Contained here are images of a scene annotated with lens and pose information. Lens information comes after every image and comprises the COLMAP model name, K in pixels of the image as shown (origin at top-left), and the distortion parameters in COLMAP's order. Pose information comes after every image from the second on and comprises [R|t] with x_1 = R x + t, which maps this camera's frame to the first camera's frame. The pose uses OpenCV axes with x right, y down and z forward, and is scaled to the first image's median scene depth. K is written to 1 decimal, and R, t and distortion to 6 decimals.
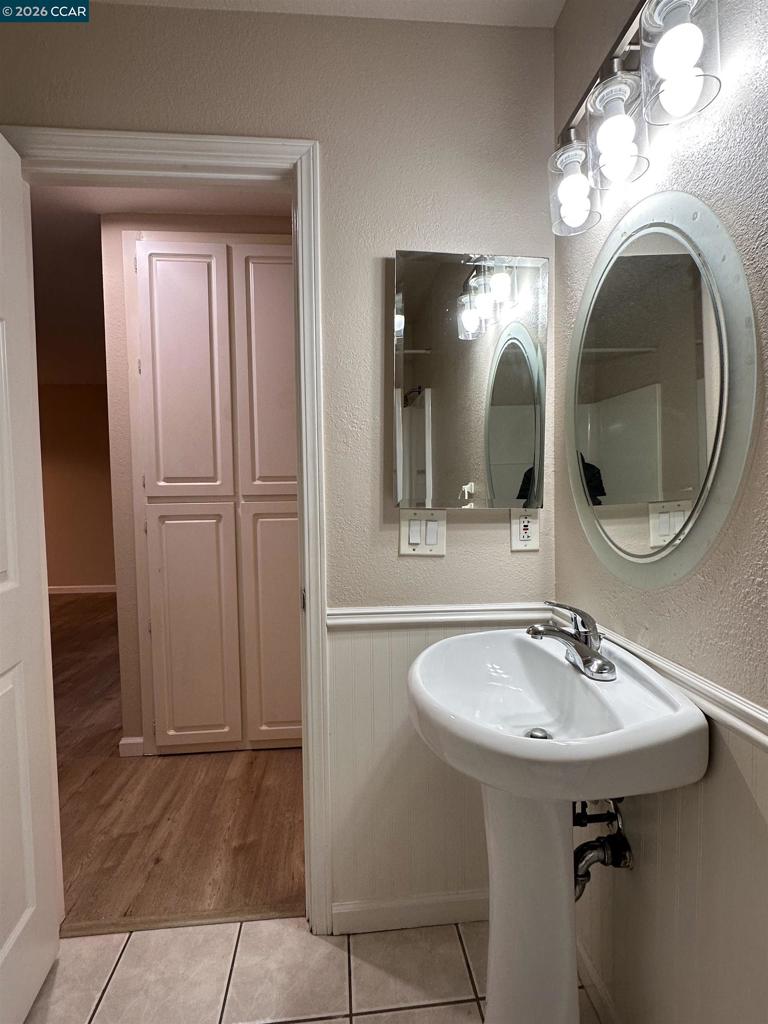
lens RADIAL K [[500.7, 0, 384.0], [0, 500.7, 512.0], [0, 0, 1]] dist [-0.000483, -0.000148]
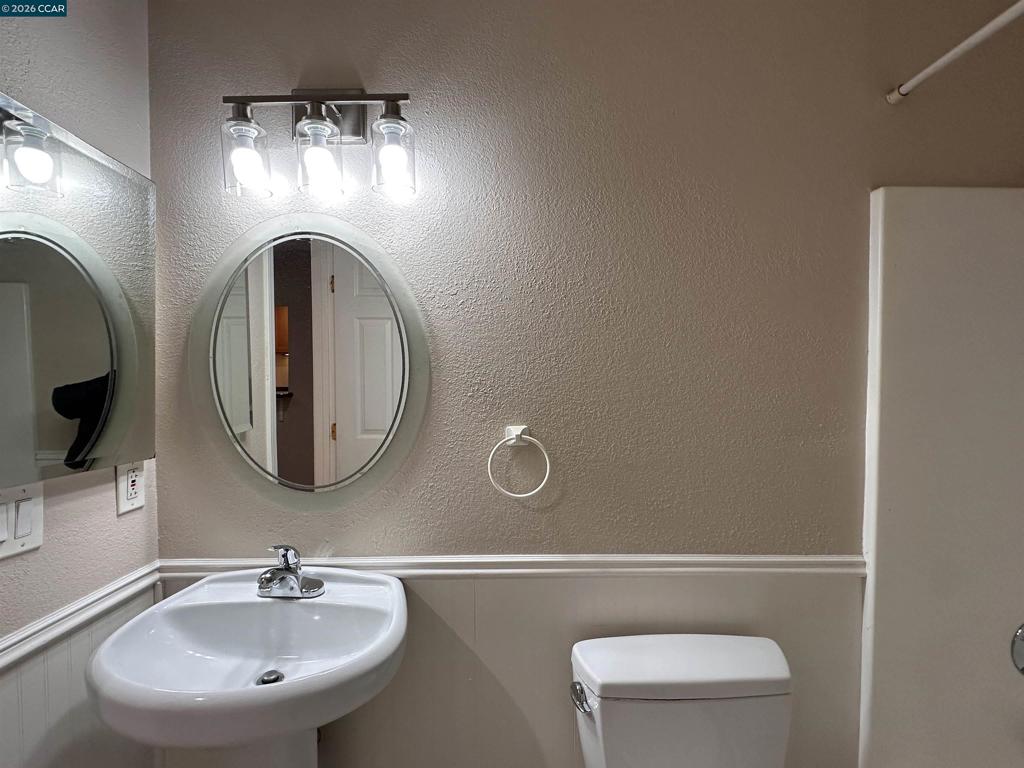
lens RADIAL K [[500.7, 0, 513.1], [0, 500.7, 391.8], [0, 0, 1]] dist [-0.000483, -0.000148]
pose [[0.089534, -0.015380, 0.995865, -0.504029], [0.050181, 0.998681, 0.010912, -0.101011], [-0.994719, 0.048997, 0.090188, 0.278666]]
